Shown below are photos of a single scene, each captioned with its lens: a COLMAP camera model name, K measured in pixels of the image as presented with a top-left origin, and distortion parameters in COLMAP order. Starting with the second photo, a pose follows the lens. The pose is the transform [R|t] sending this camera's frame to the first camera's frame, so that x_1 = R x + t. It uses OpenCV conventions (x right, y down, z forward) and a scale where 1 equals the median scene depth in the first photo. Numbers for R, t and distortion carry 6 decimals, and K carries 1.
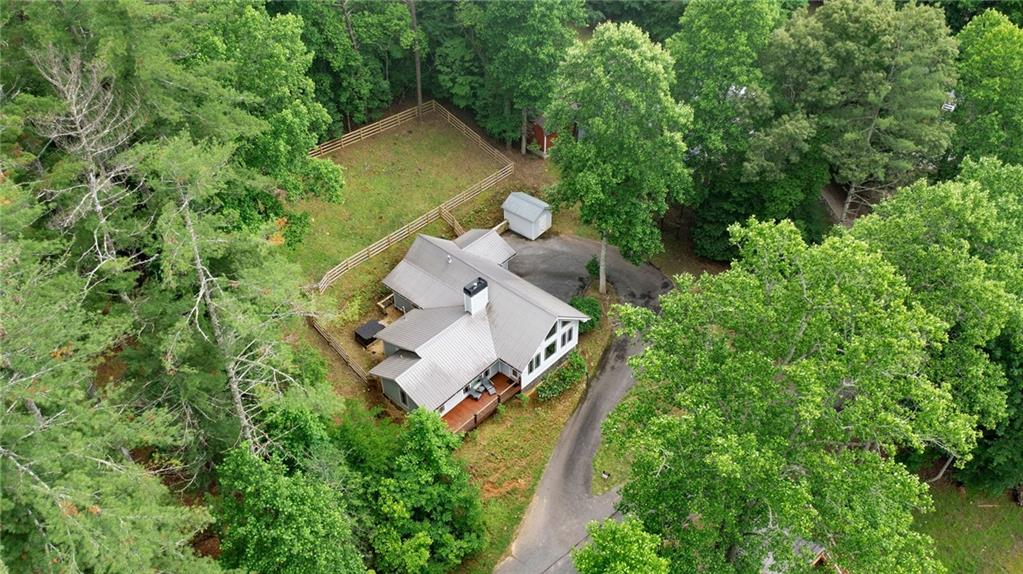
lens RADIAL K [[823.8, 0, 511.1], [0, 823.8, 283.9], [0, 0, 1]] dist [0.003220, 0.001426]
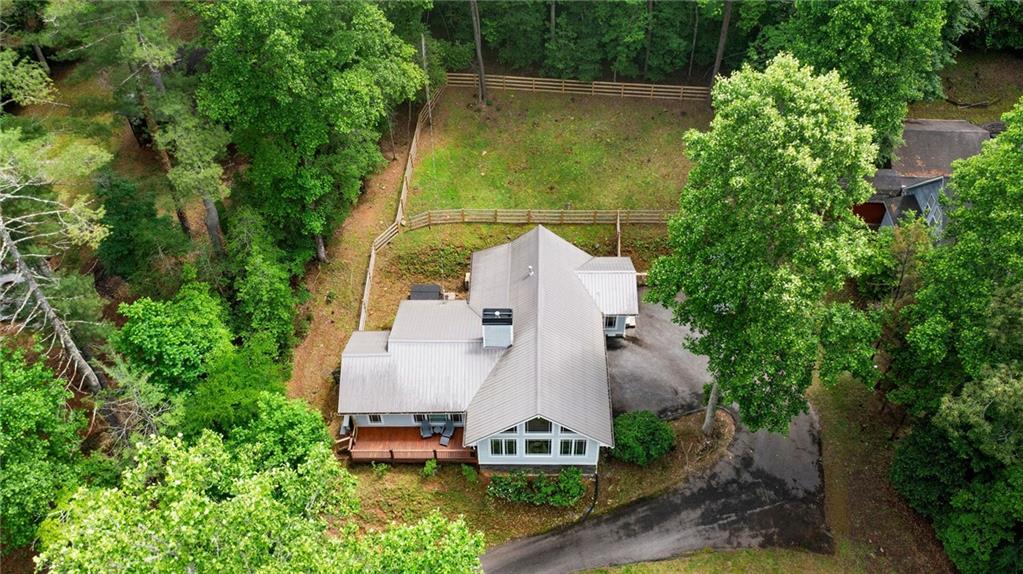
lens RADIAL K [[823.8, 0, 510.4], [0, 823.8, 291.3], [0, 0, 1]] dist [0.003220, 0.001426]
pose [[0.662591, 0.527003, -0.532205, 0.339679], [-0.475229, 0.845031, 0.245115, -0.198105], [0.578905, 0.090508, 0.810356, 0.379711]]
